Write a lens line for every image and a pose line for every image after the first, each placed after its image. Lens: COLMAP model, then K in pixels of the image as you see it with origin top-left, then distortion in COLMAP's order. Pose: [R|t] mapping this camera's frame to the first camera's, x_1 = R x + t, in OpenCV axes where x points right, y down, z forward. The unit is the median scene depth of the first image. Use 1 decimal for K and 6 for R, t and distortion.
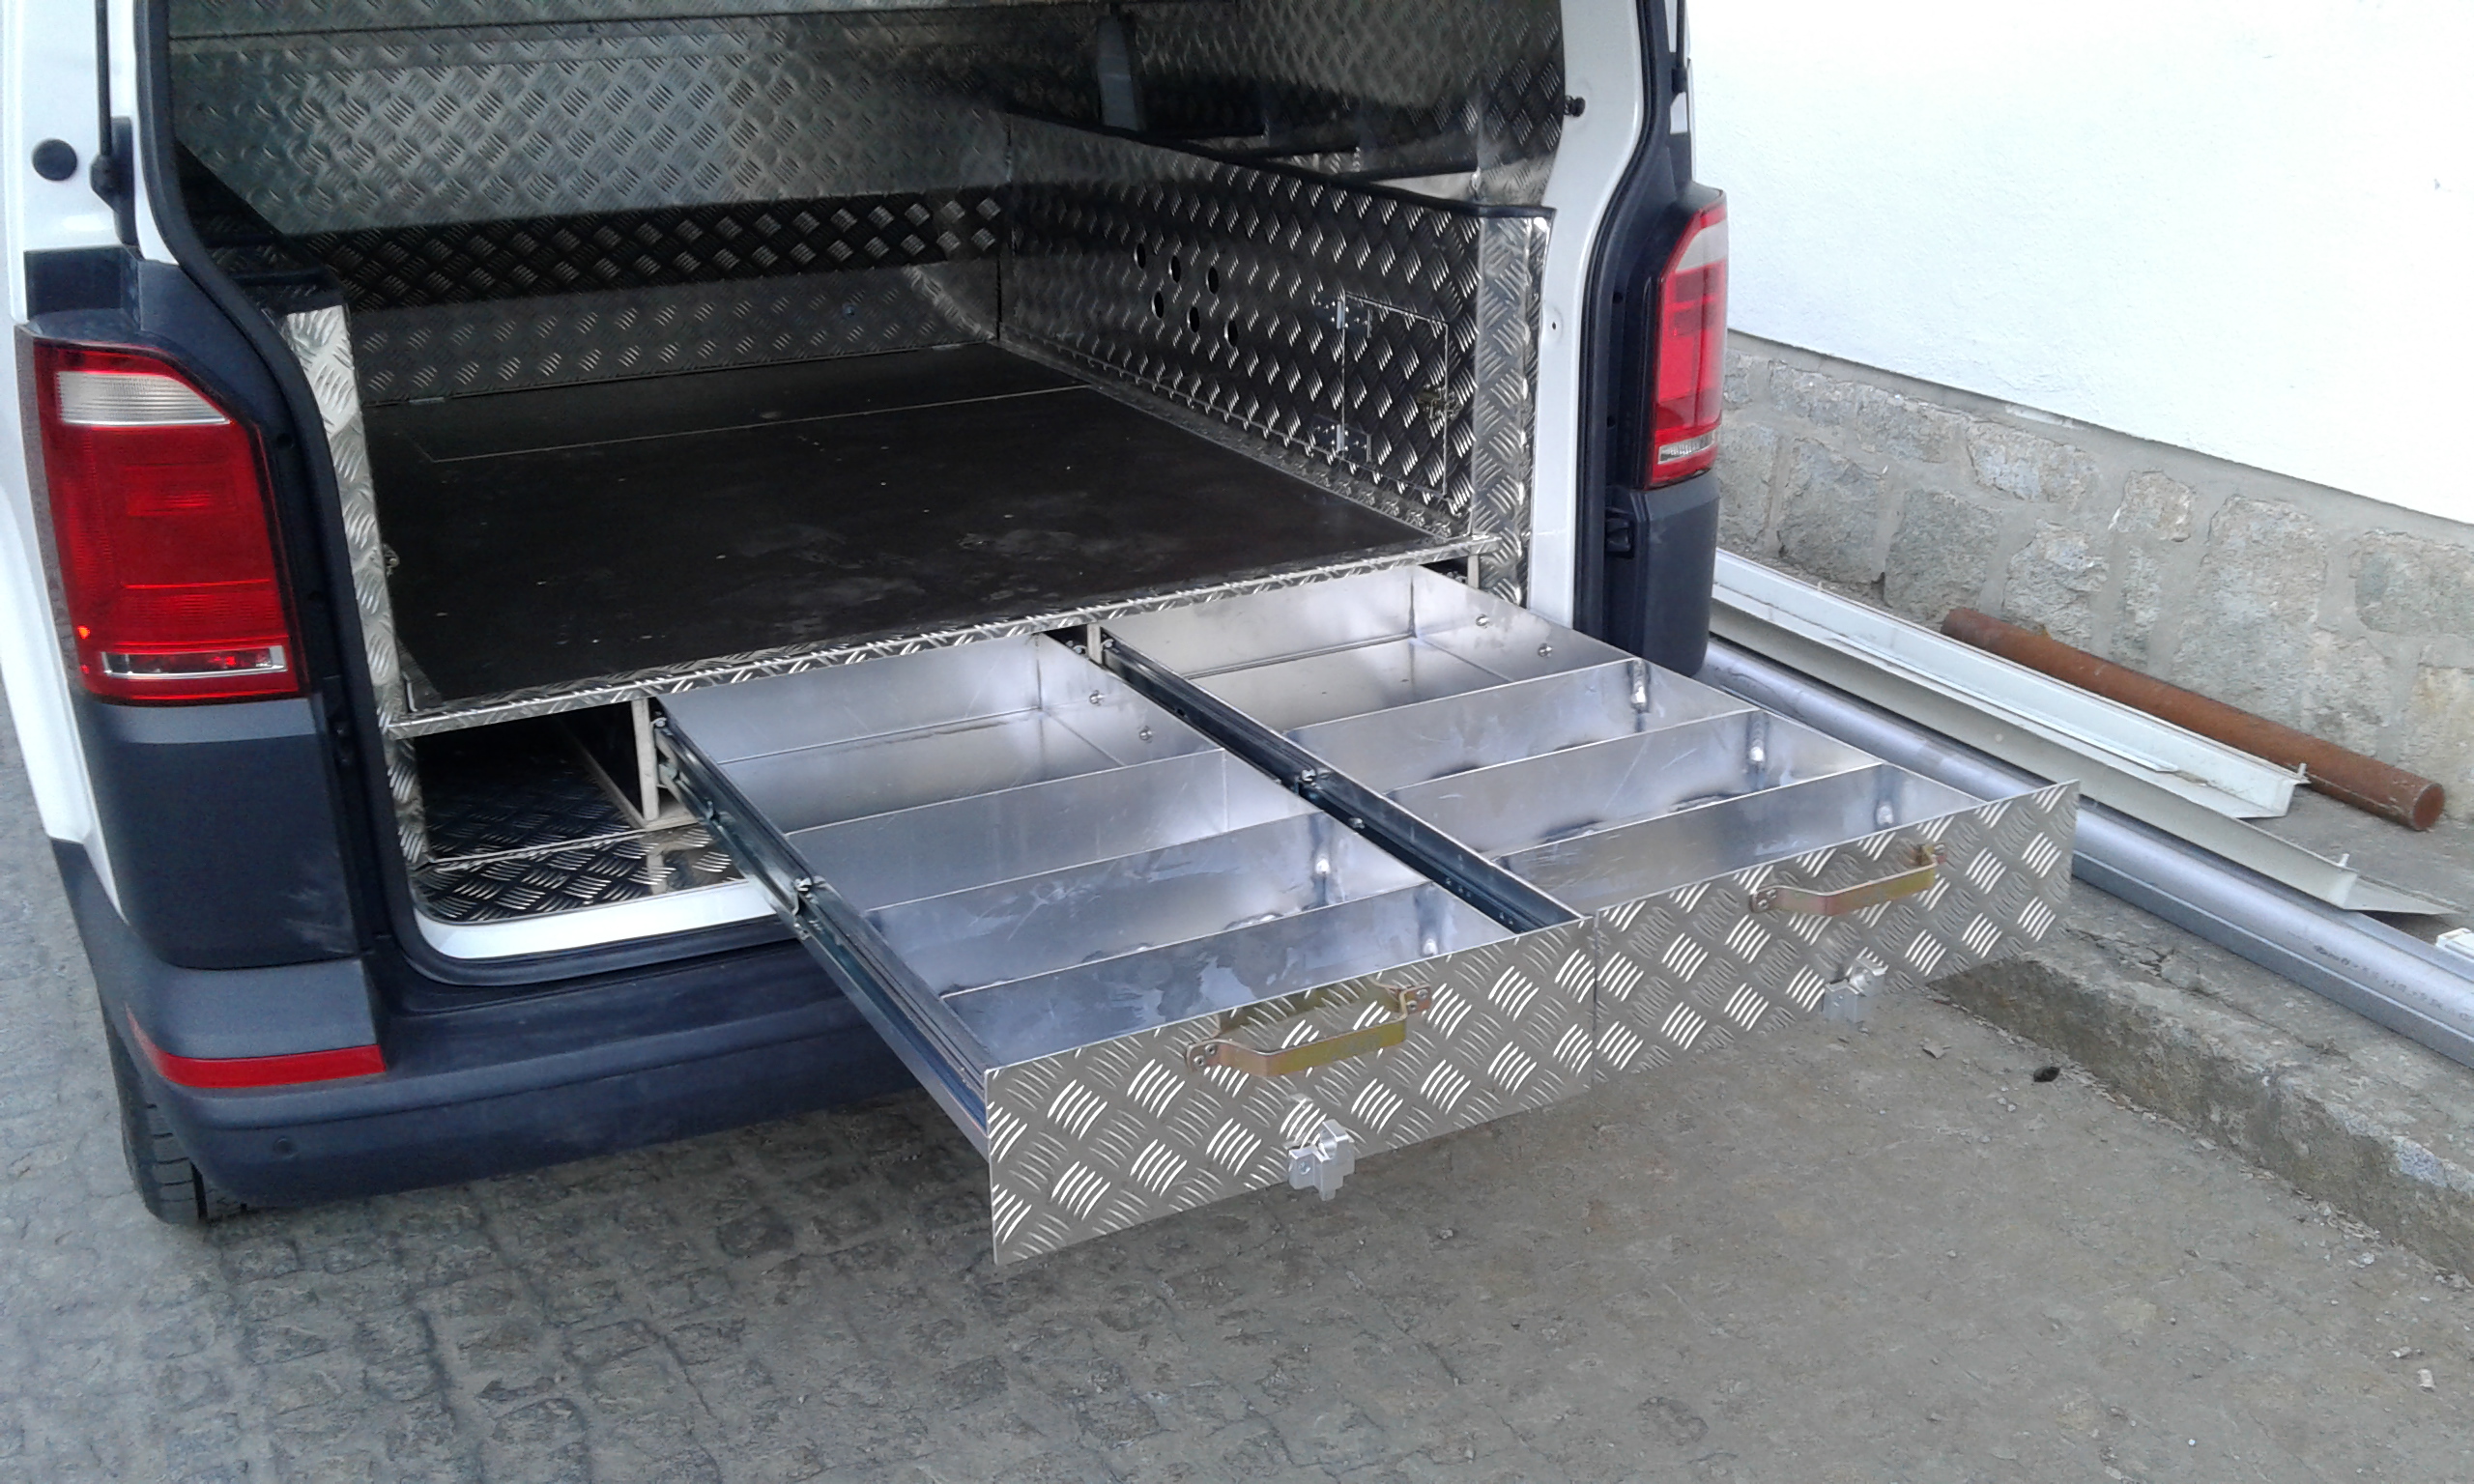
lens RADIAL K [[2333.5, 0, 1332.0], [0, 2333.5, 797.5], [0, 0, 1]] dist [0.075431, -0.129887]
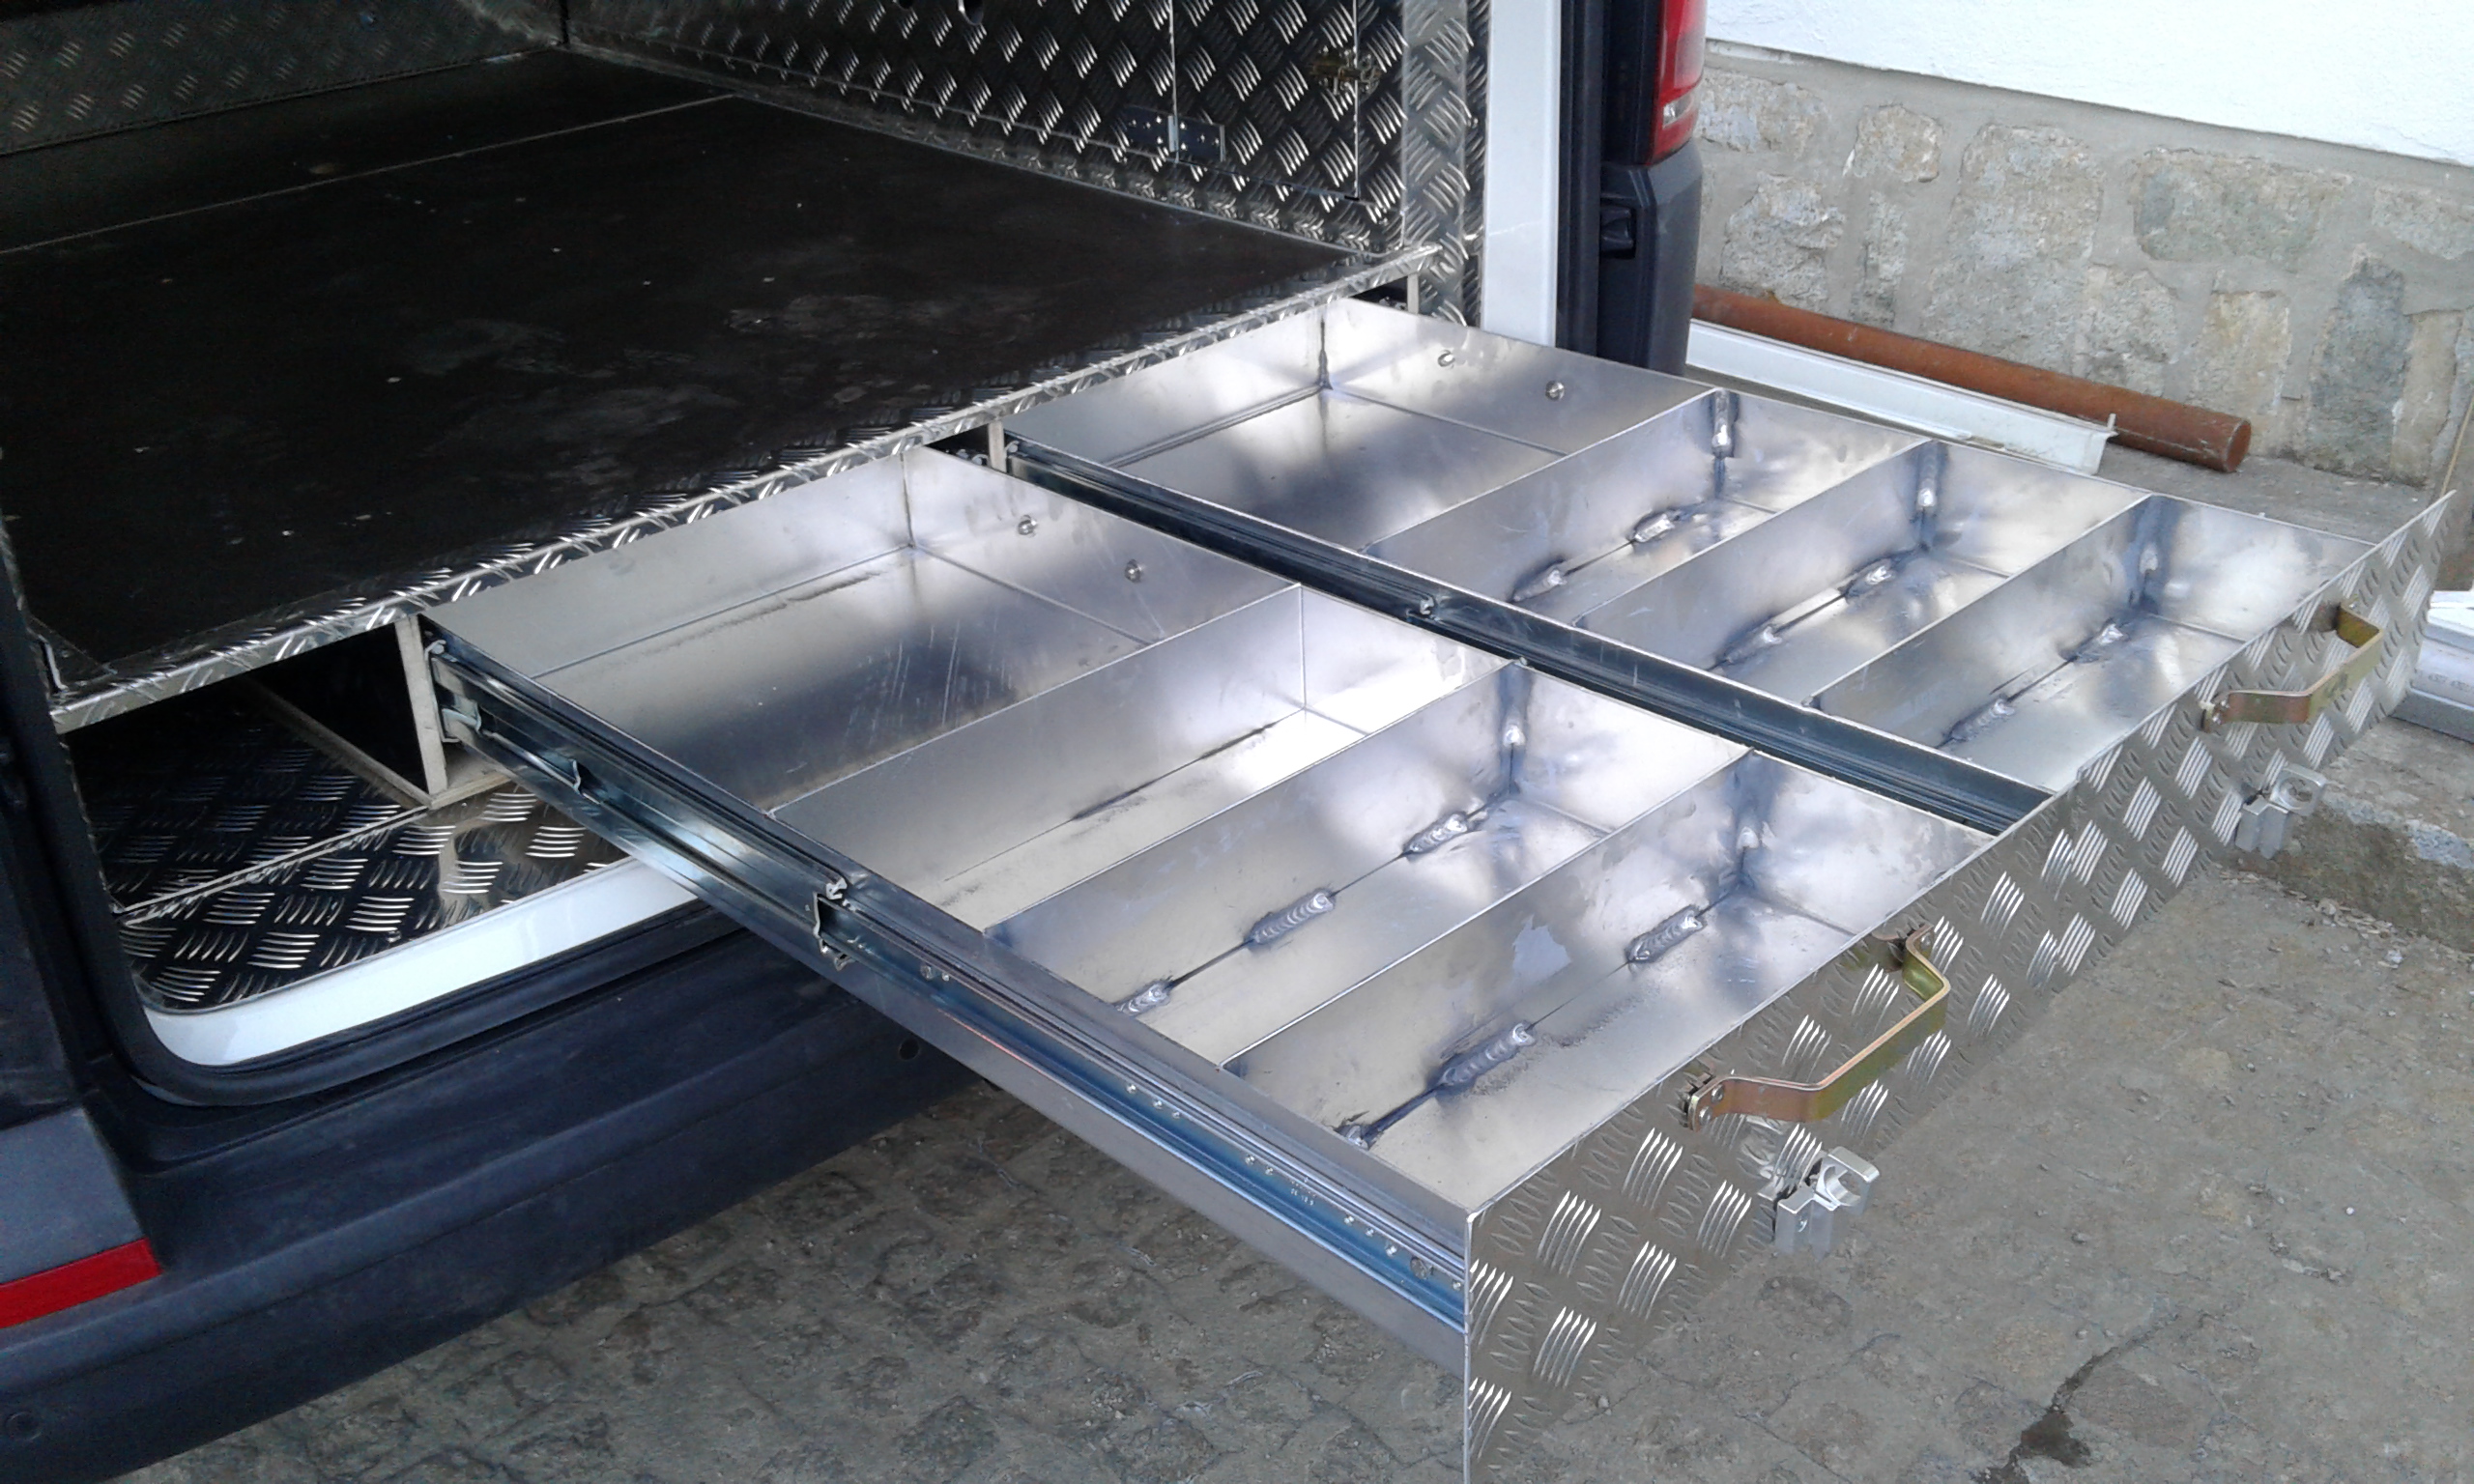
lens RADIAL K [[2333.5, 0, 1332.0], [0, 2333.5, 797.5], [0, 0, 1]] dist [0.075431, -0.129887]
pose [[0.958824, -0.151099, 0.240469, -0.170701], [0.120012, 0.982975, 0.139130, -0.042804], [-0.257397, -0.104542, 0.960634, 0.237413]]
